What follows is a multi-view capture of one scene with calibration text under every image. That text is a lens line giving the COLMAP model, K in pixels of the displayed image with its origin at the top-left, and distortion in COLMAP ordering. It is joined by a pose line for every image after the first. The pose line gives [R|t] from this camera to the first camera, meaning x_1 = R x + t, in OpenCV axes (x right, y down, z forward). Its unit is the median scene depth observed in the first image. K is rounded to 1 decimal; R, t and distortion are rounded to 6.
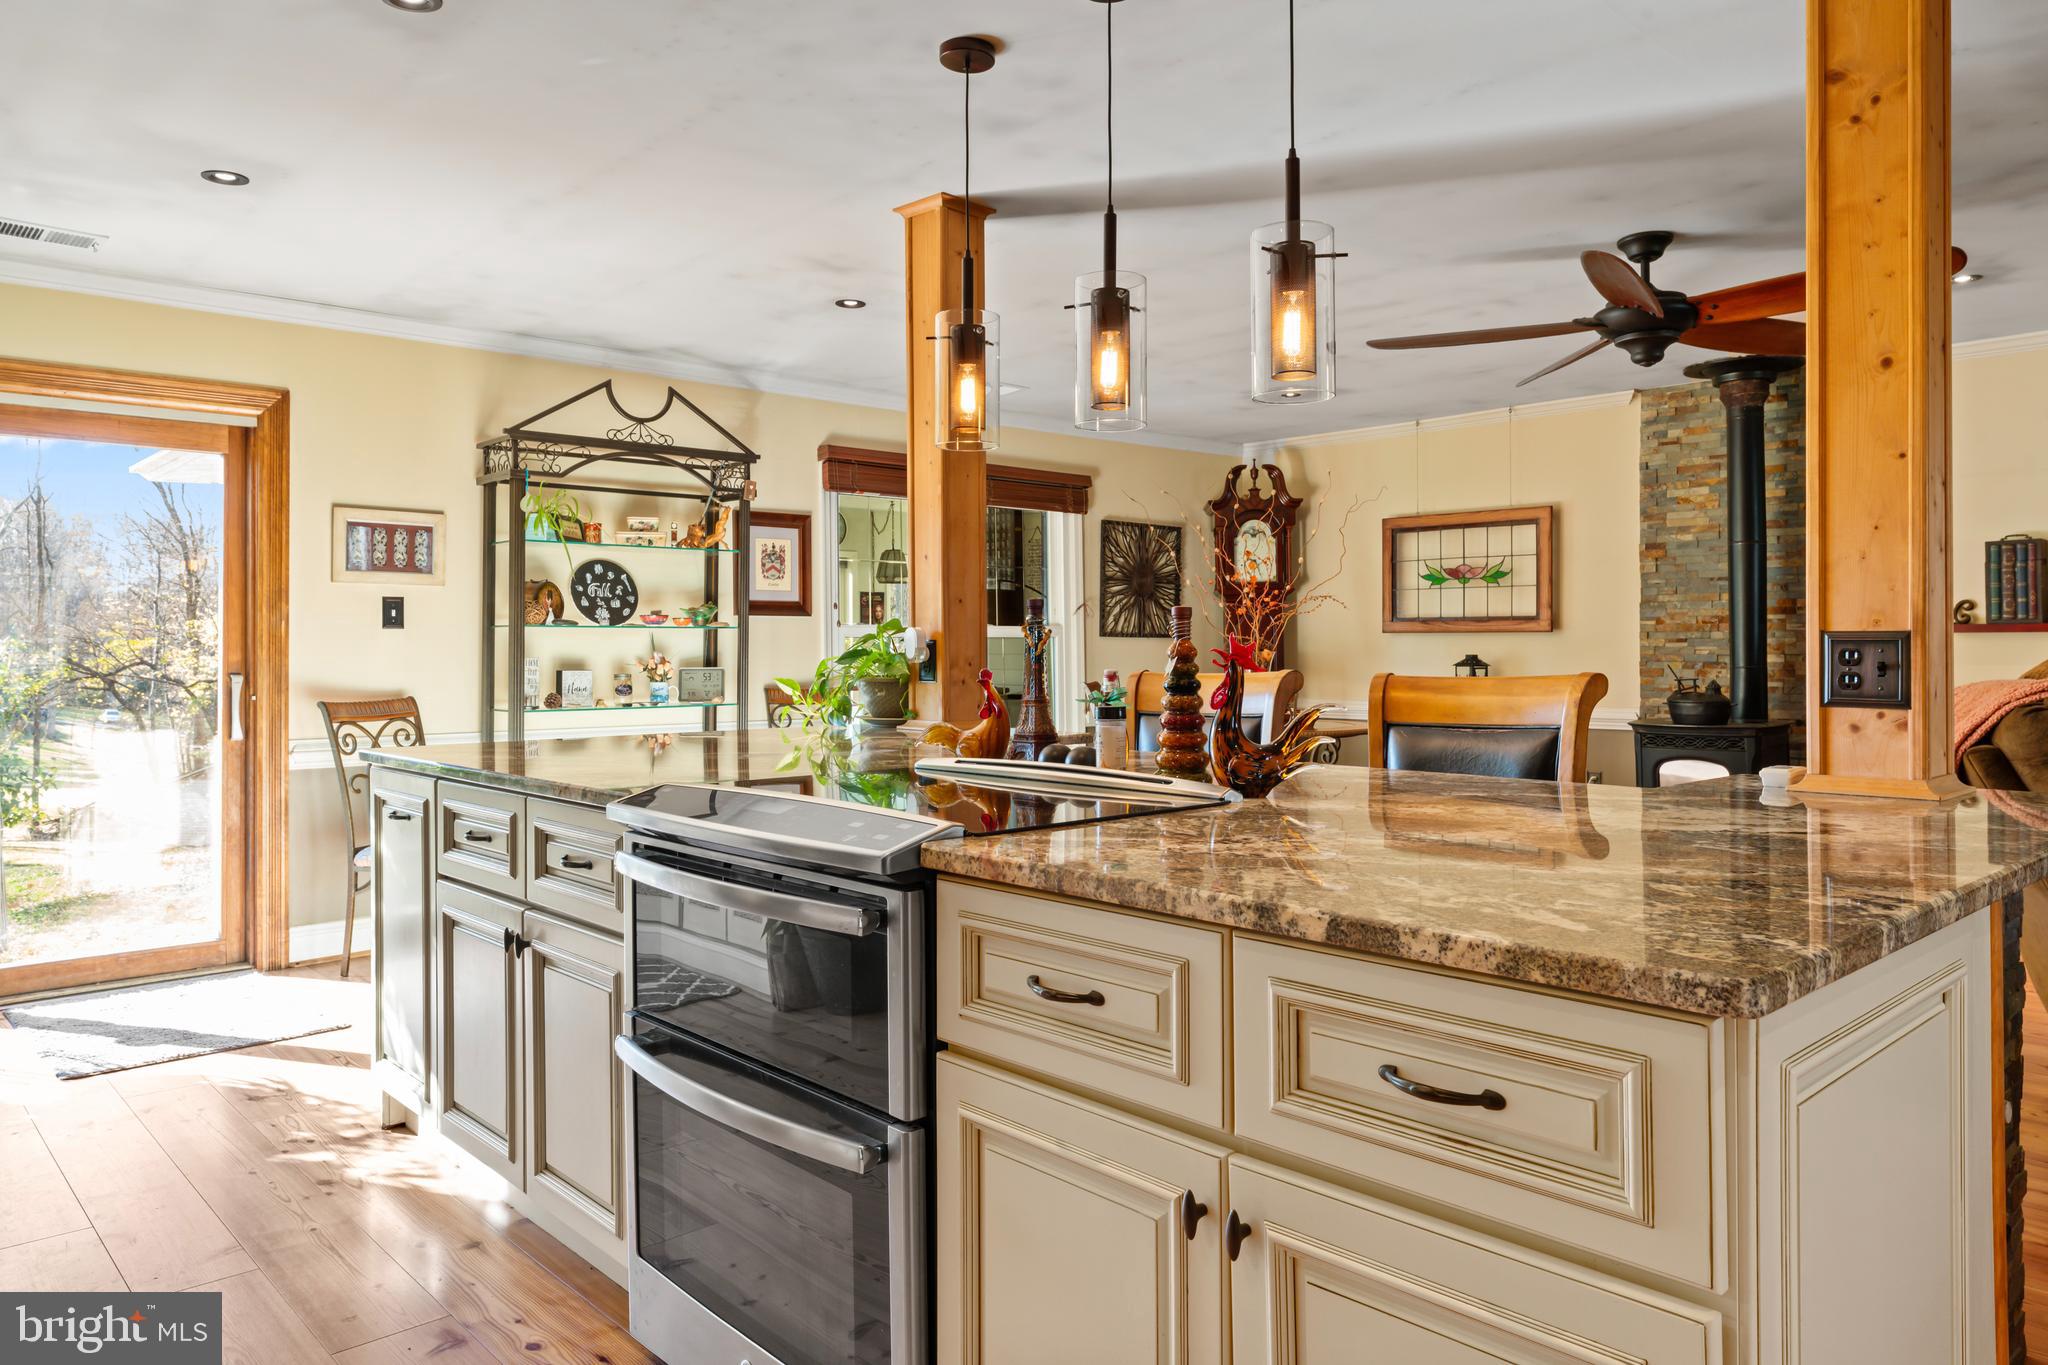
lens RADIAL K [[1361.4, 0, 1016.7], [0, 1361.4, 634.1], [0, 0, 1]] dist [0.001445, 0.002518]
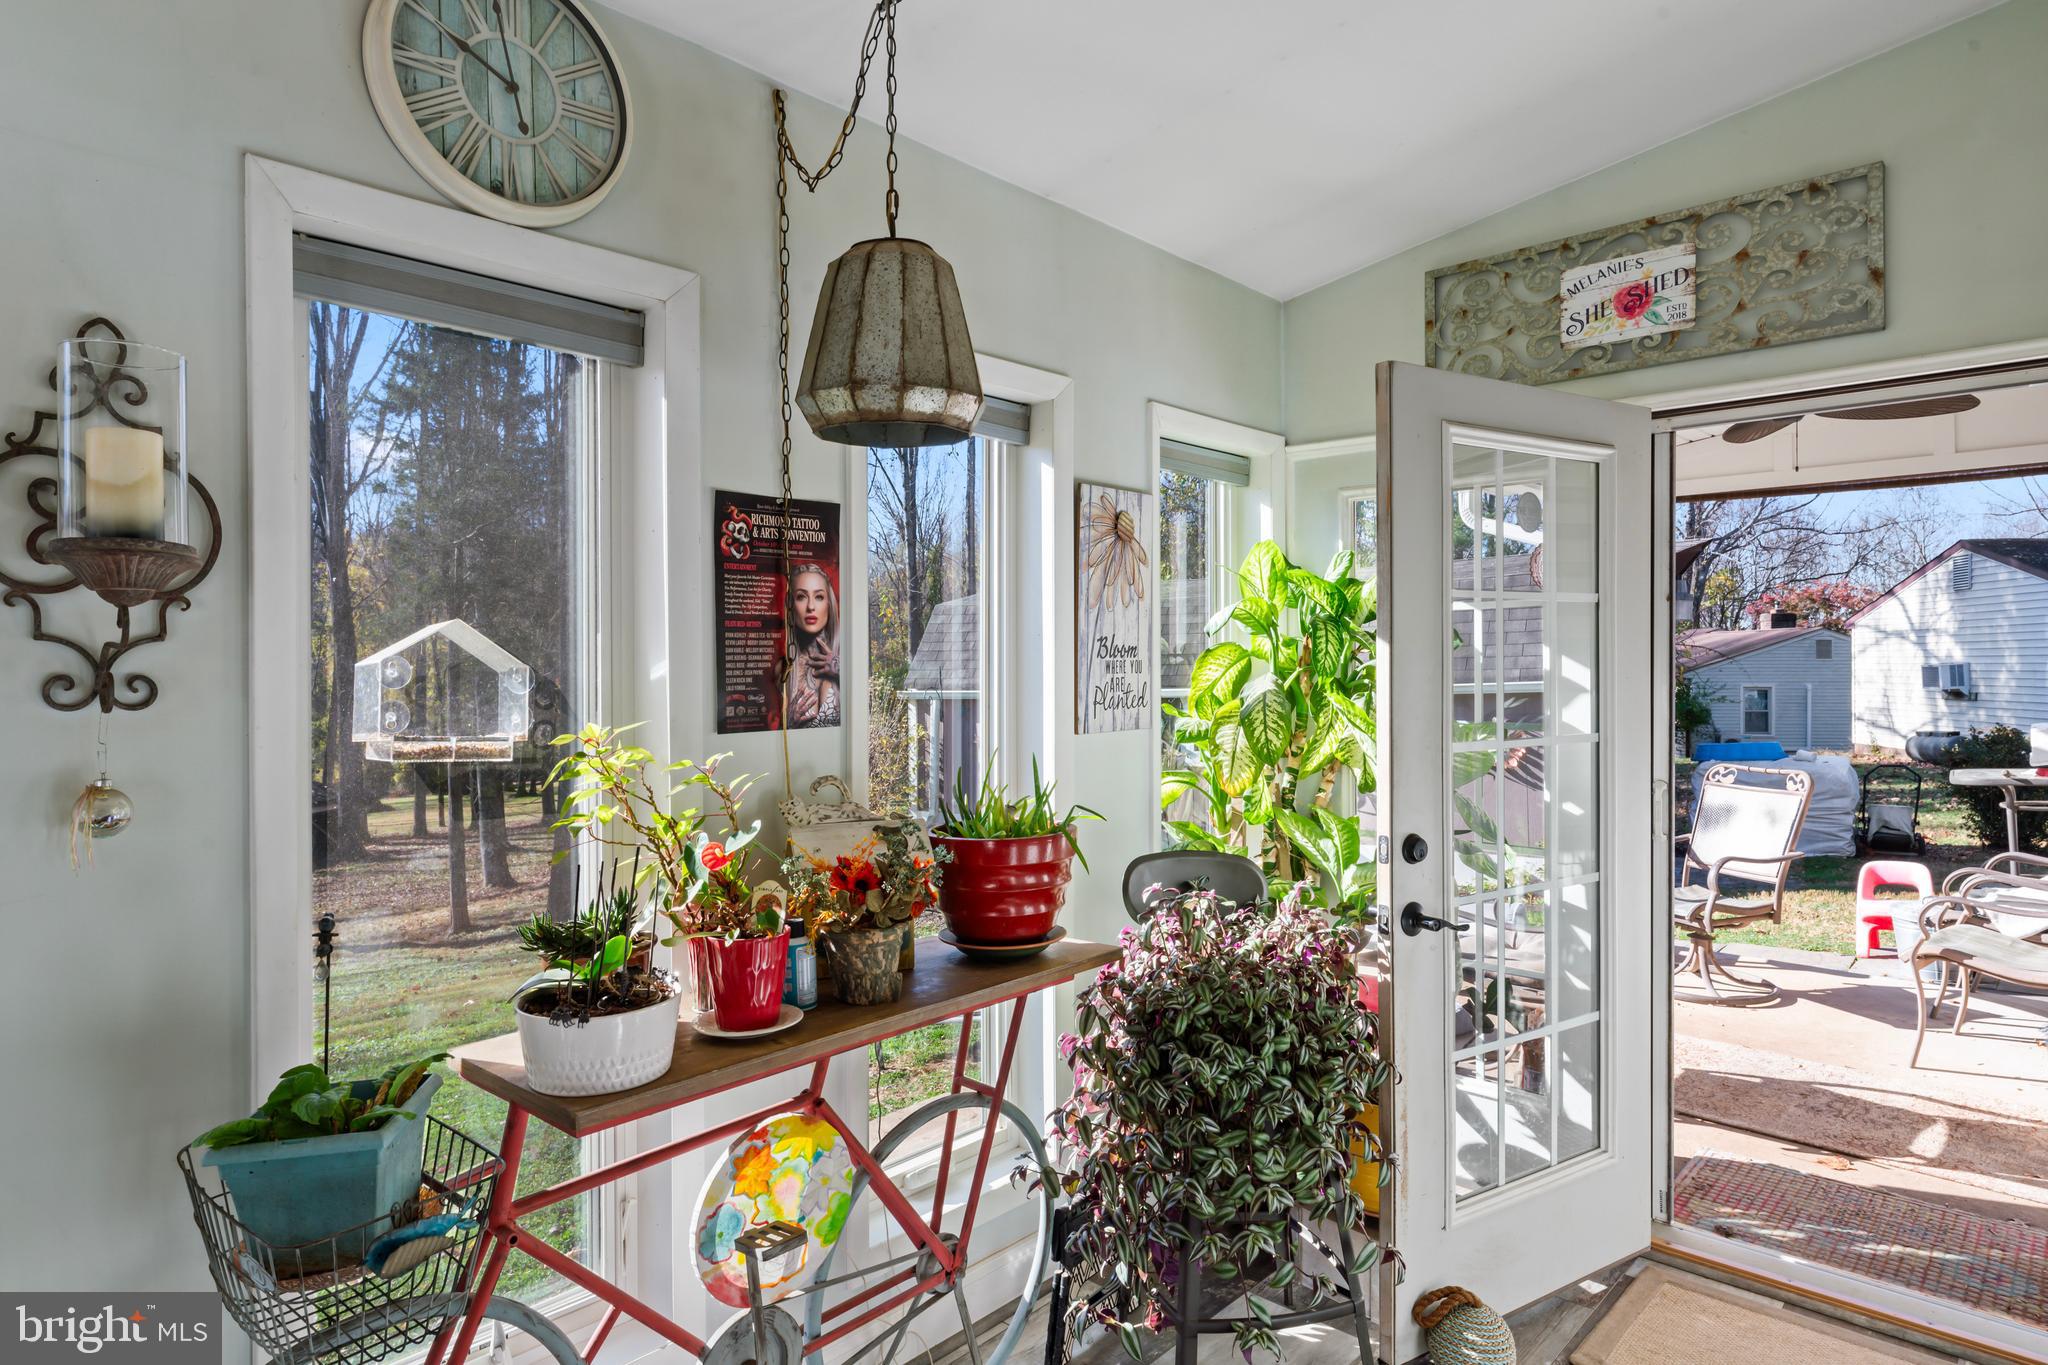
lens RADIAL K [[1161.8, 0, 1024.0], [0, 1161.8, 682.5], [0, 0, 1]] dist [-0.000110, 0.000018]
pose [[0.996728, -0.000175, 0.080827, -0.162857], [-0.001292, 0.999835, 0.018096, -0.014245], [-0.080817, -0.018141, 0.996564, 1.604017]]
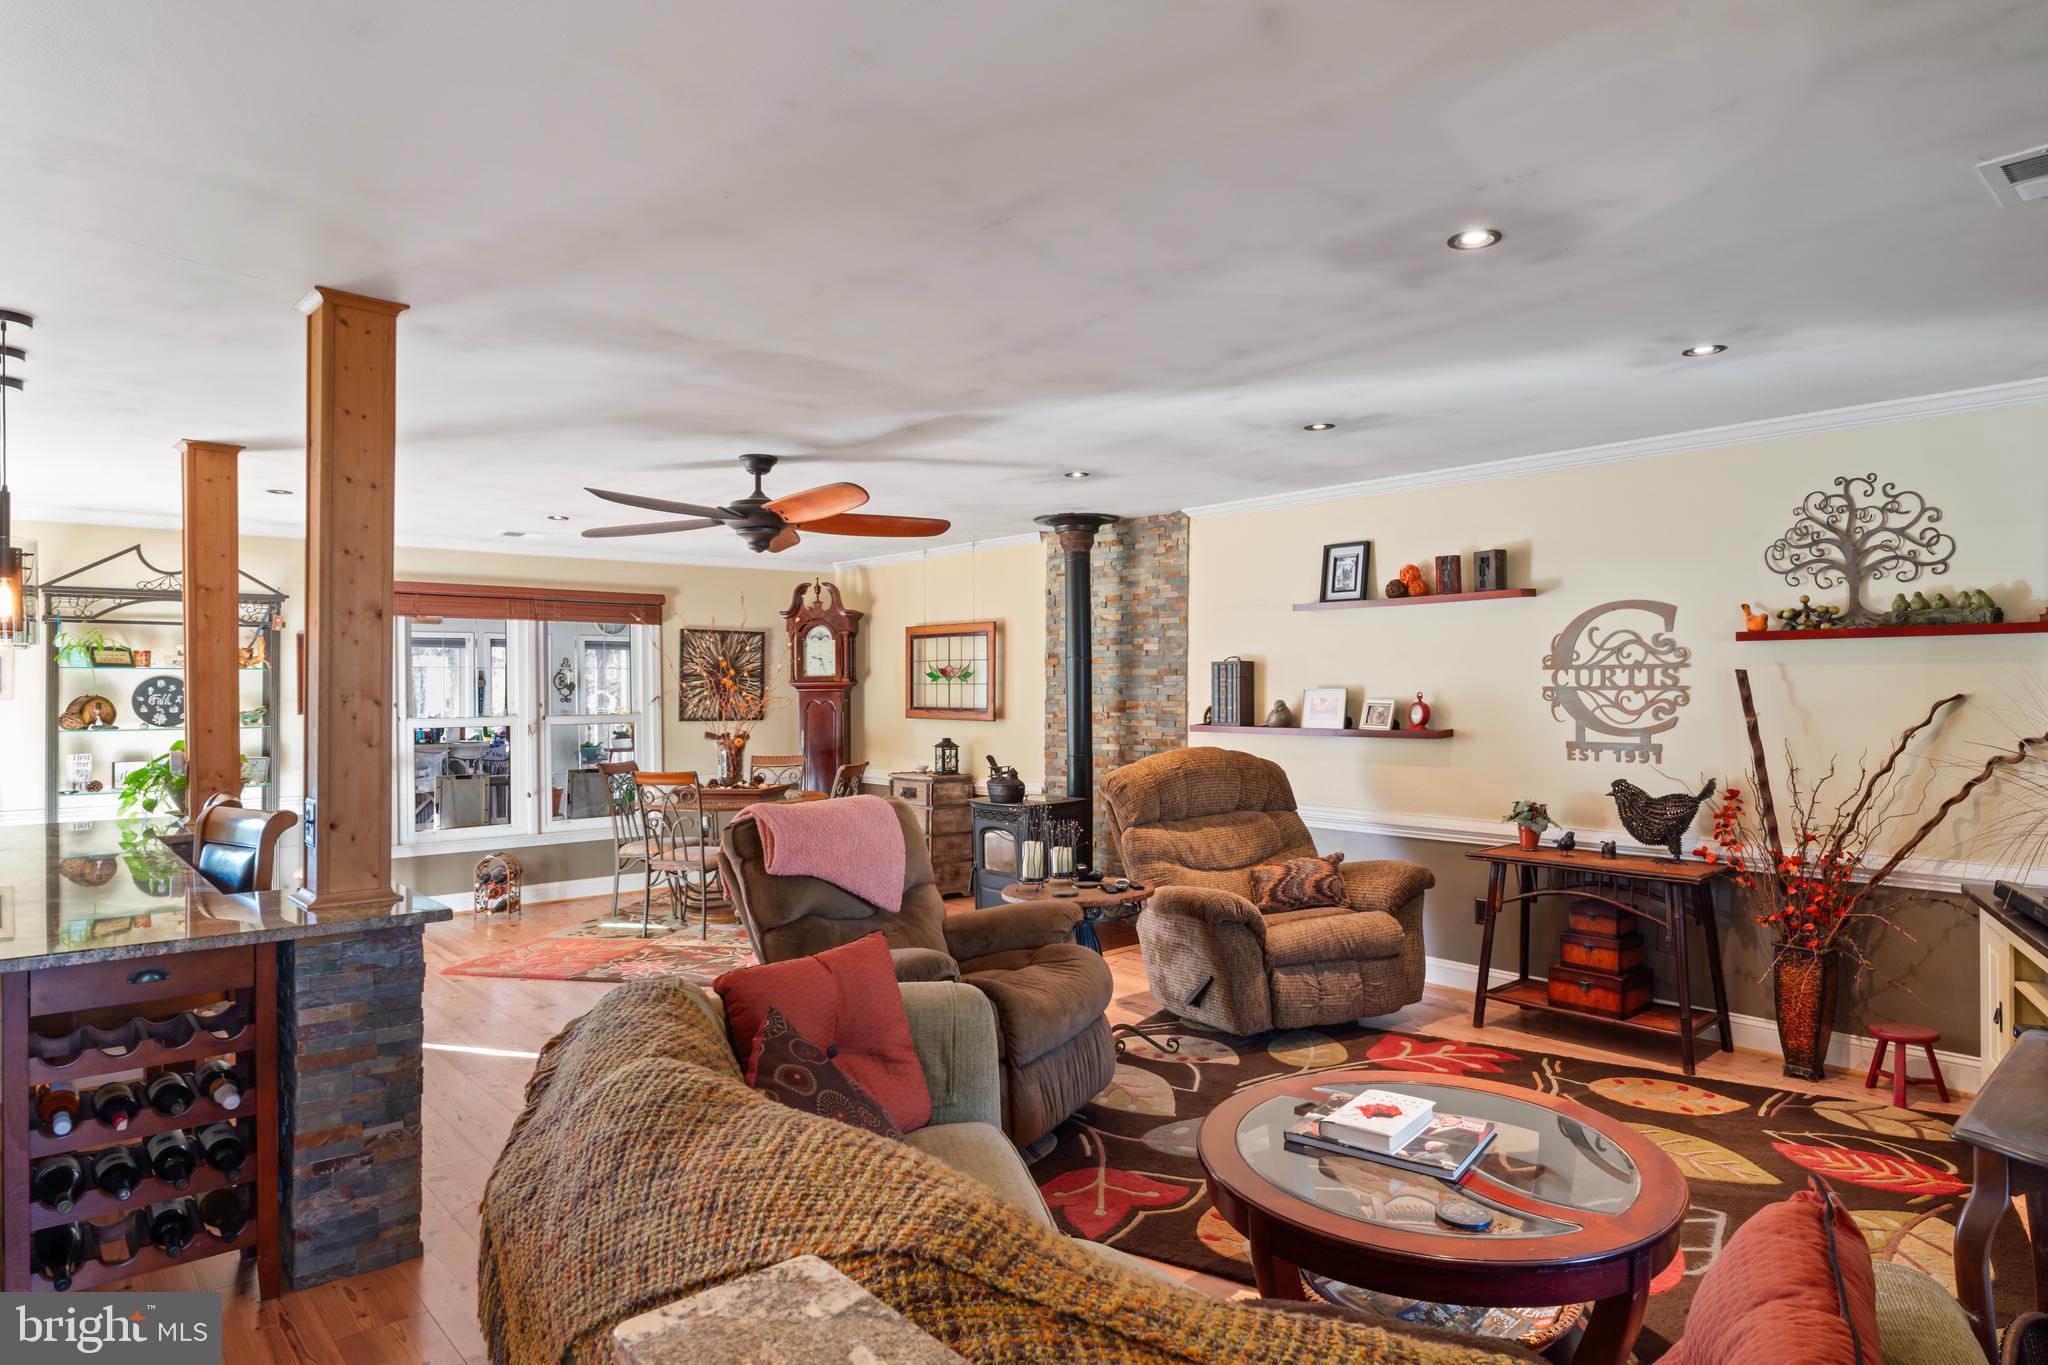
lens RADIAL K [[1201.4, 0, 1025.1], [0, 1201.4, 692.0], [0, 0, 1]] dist [0.004869, -0.000127]
pose [[0.999386, -0.000269, -0.035033, 0.511649], [0.000765, 0.999900, 0.014137, -0.049408], [0.035025, -0.014155, 0.999286, -0.126729]]
